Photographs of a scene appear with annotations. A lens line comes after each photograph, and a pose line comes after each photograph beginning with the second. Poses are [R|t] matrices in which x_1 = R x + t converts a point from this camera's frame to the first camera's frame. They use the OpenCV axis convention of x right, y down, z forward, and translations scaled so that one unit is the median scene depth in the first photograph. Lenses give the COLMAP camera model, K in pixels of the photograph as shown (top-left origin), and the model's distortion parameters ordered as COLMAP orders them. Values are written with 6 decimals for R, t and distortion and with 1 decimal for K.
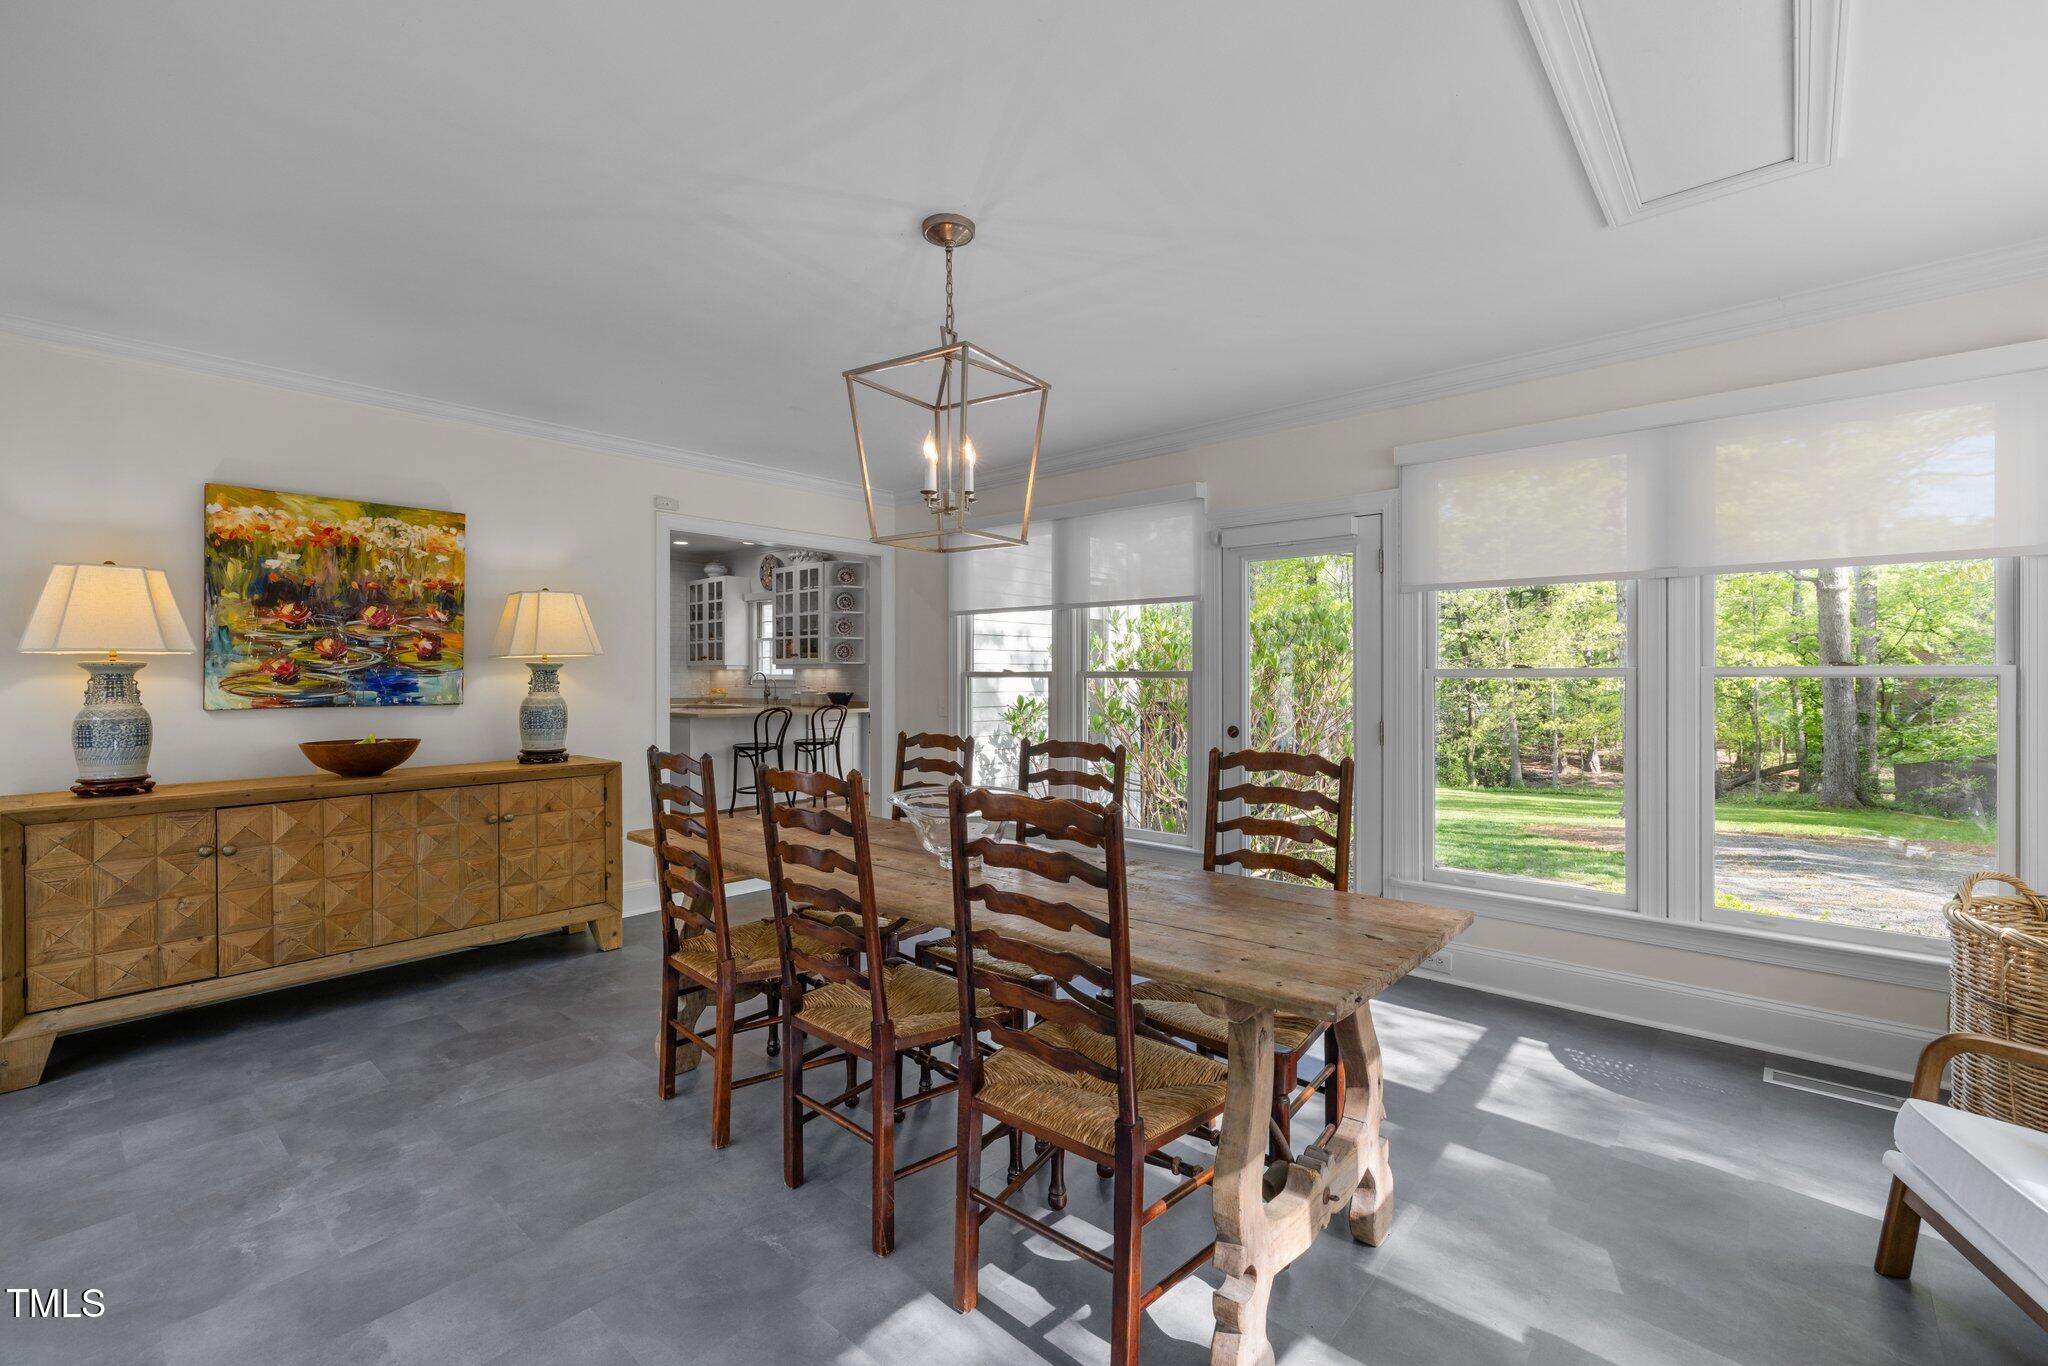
lens RADIAL K [[869.8, 0, 1009.3], [0, 869.8, 677.3], [0, 0, 1]] dist [-0.000650, -0.000261]
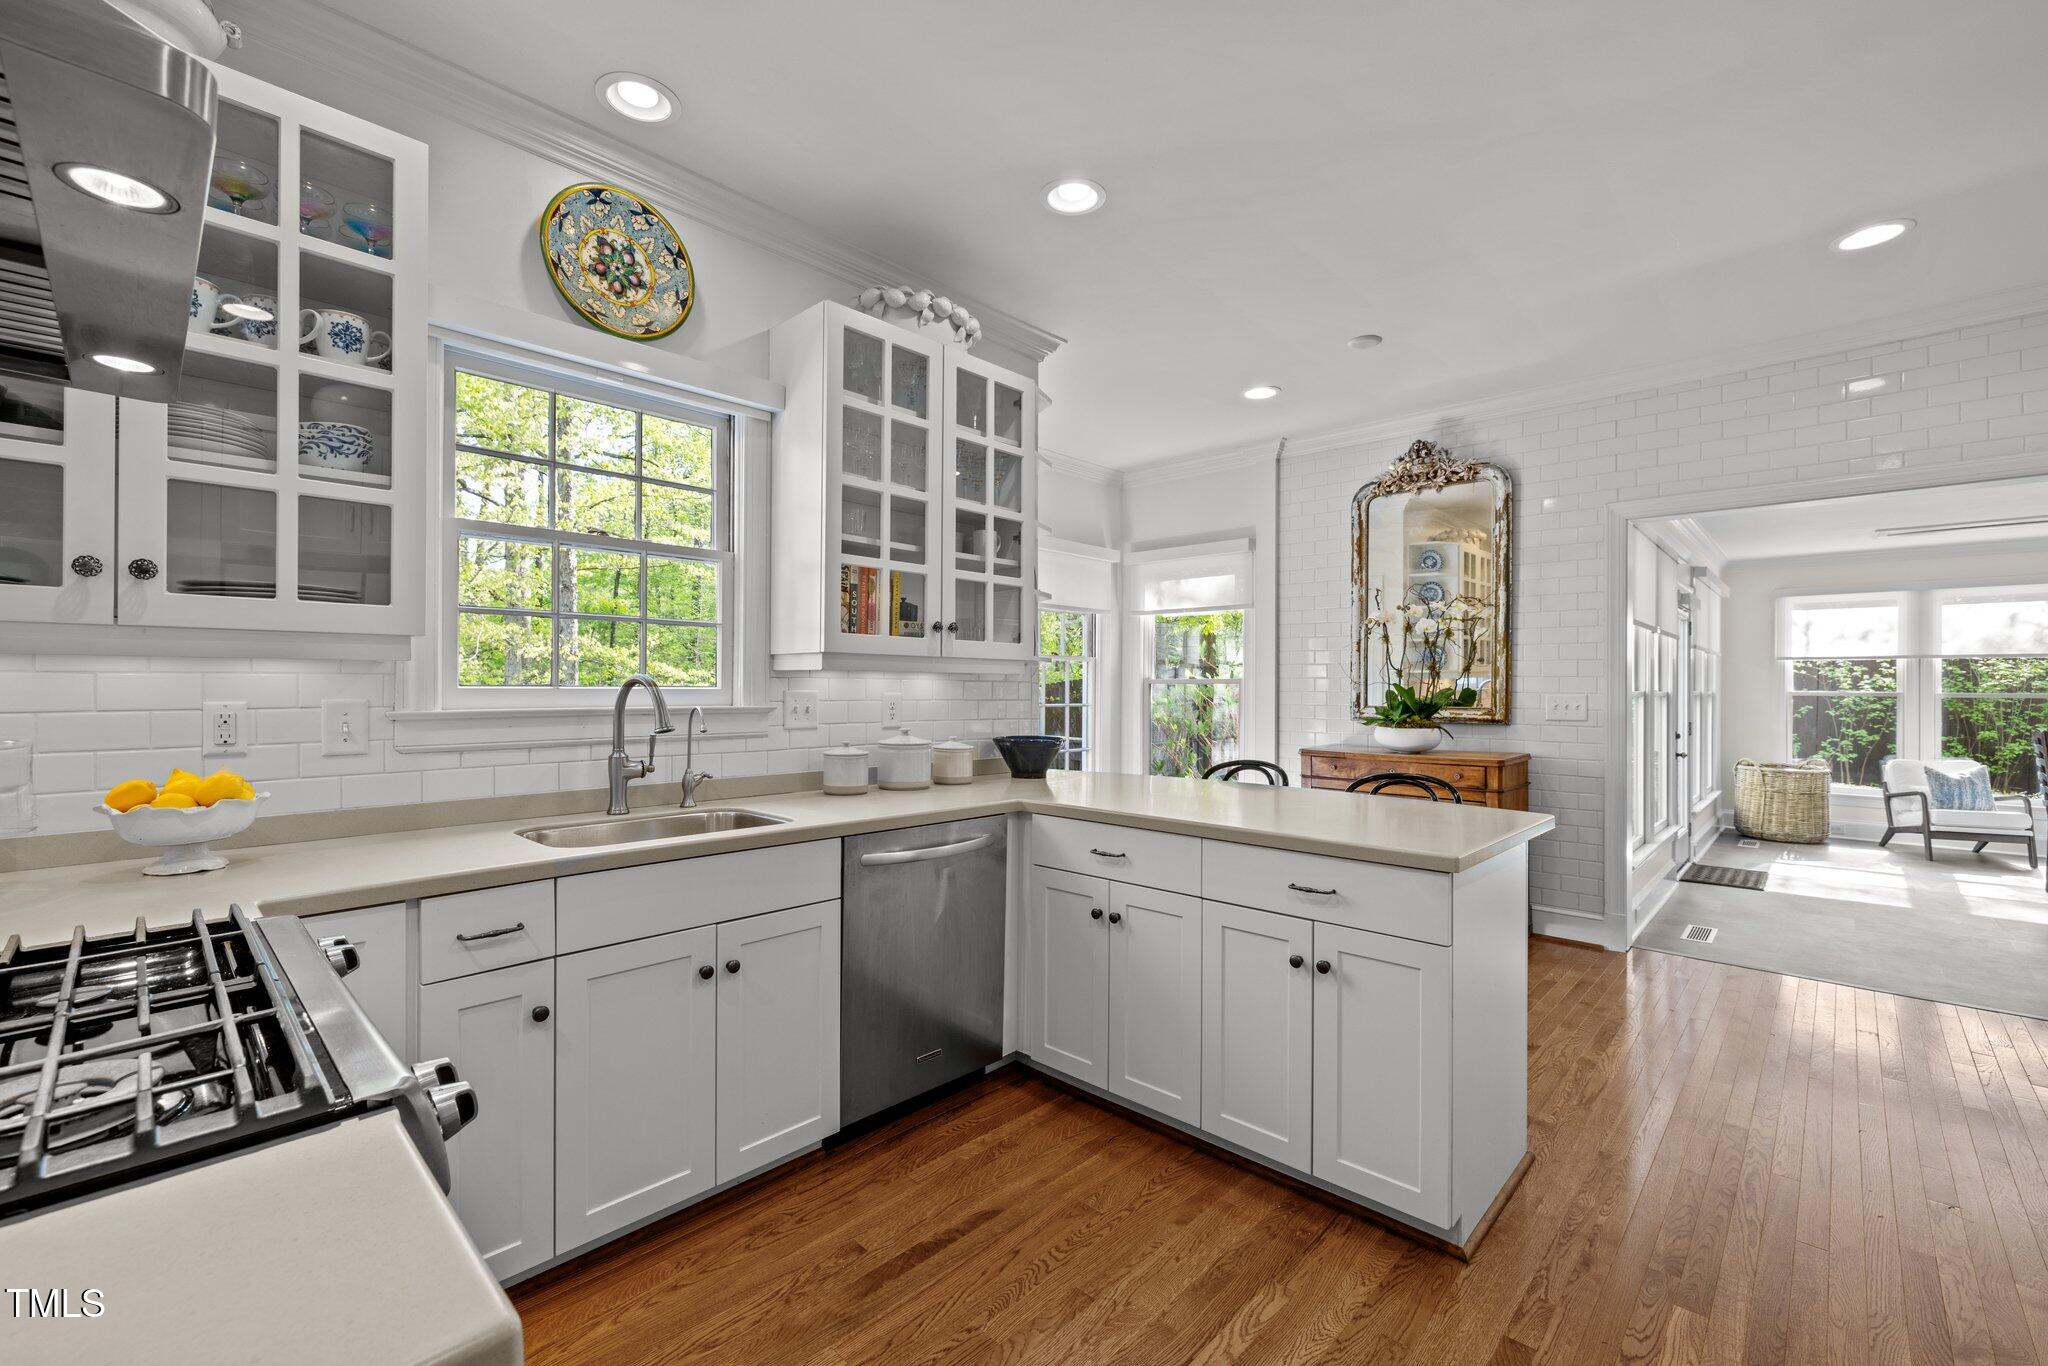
lens RADIAL K [[869.8, 0, 1009.3], [0, 869.8, 677.3], [0, 0, 1]] dist [-0.000650, -0.000261]
pose [[0.043844, 0.009360, 0.998995, -0.551934], [-0.010798, 0.999902, -0.008895, -0.005646], [-0.998980, -0.010397, 0.043940, 0.952214]]
